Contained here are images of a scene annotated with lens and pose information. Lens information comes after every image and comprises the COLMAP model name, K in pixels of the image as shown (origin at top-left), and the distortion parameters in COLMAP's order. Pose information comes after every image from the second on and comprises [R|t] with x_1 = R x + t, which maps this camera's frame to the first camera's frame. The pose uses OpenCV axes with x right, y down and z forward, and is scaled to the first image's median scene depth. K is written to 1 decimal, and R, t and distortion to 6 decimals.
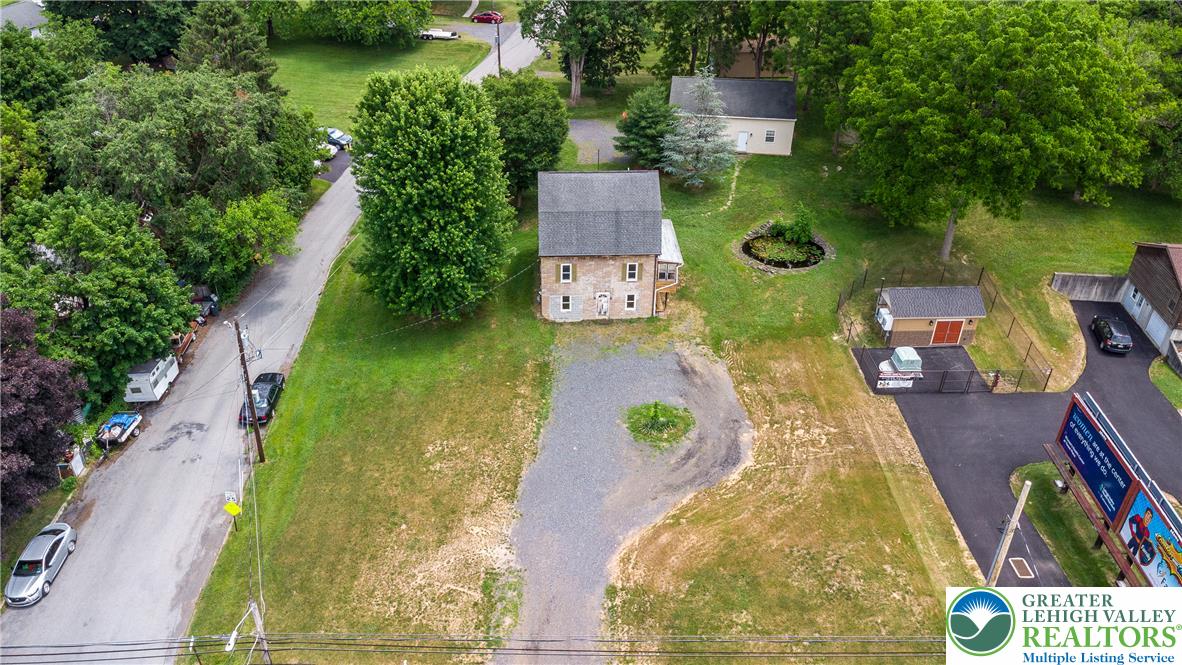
lens RADIAL K [[812.7, 0, 592.5], [0, 812.7, 330.3], [0, 0, 1]] dist [0.006681, 0.002039]
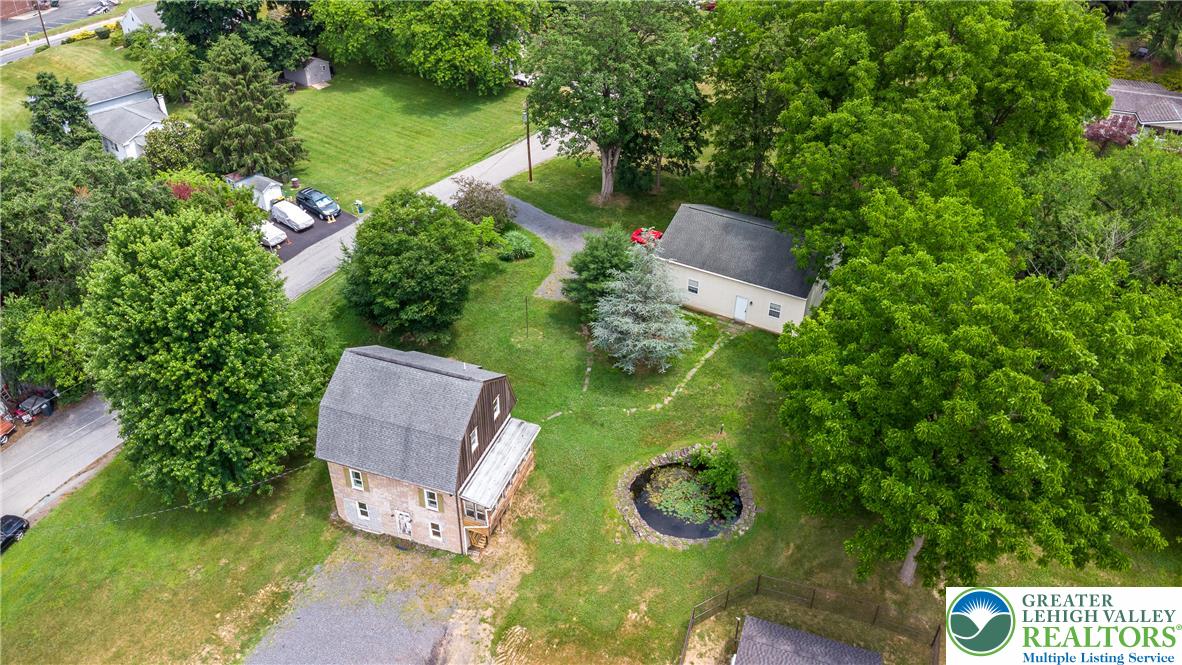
lens RADIAL K [[812.7, 0, 592.2], [0, 812.7, 337.3], [0, 0, 1]] dist [0.006681, 0.002039]
pose [[0.931395, 0.215178, -0.293602, 0.372678], [-0.206351, 0.976568, 0.061109, -0.292411], [0.299871, 0.003668, 0.953973, 0.301230]]
